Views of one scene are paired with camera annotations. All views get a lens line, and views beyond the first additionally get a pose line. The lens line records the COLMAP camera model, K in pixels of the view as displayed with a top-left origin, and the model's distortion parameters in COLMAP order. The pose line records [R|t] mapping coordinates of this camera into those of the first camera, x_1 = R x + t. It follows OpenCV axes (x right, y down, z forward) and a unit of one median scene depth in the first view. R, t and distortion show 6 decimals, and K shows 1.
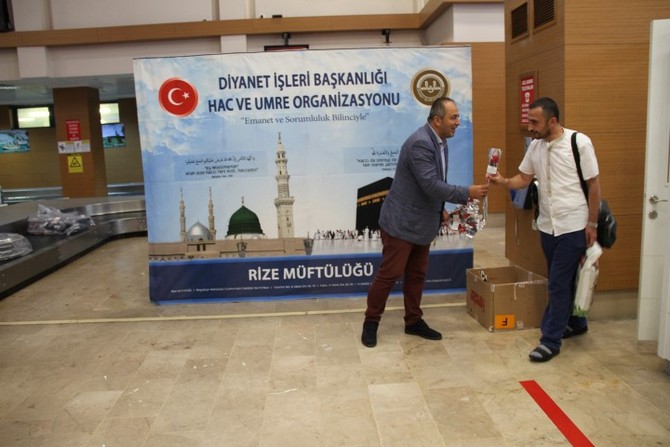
lens RADIAL K [[566.0, 0, 331.6], [0, 566.0, 227.4], [0, 0, 1]] dist [-0.164109, 0.143961]
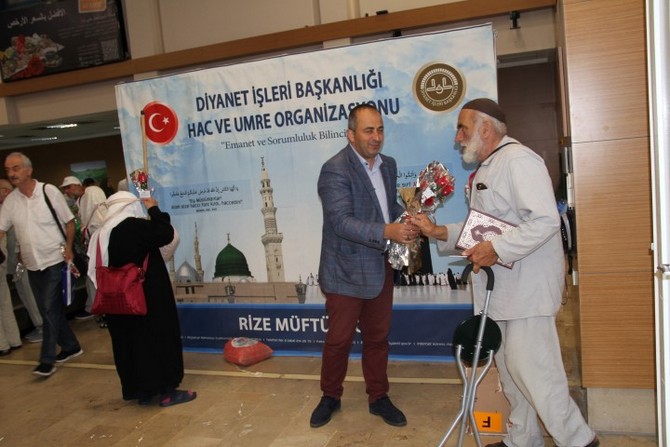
lens RADIAL K [[605.9, 0, 332.7], [0, 605.9, 228.6], [0, 0, 1]] dist [-0.142087, 0.167328]
pose [[0.928637, -0.004529, -0.370962, 0.341776], [-0.002625, 0.999820, -0.018779, -0.045556], [0.370980, 0.018412, 0.928458, 0.205832]]
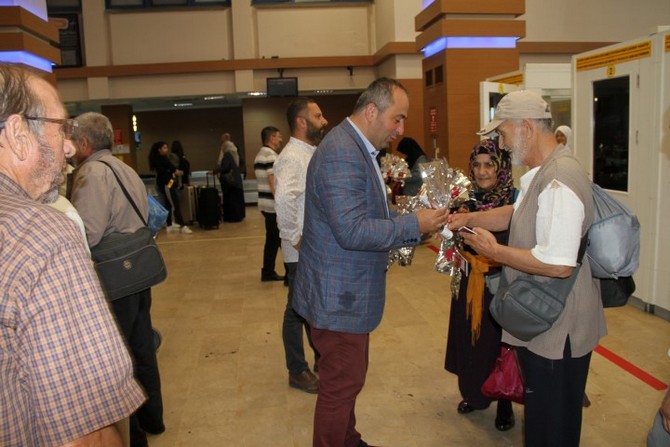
lens RADIAL K [[559.5, 0, 332.9], [0, 559.5, 227.5], [0, 0, 1]] dist [-0.167977, 0.139872]
pose [[0.995808, -0.017639, 0.089749, -0.163984], [0.018447, 0.999796, -0.008184, 0.145741], [-0.089586, 0.009805, 0.995931, -0.839522]]
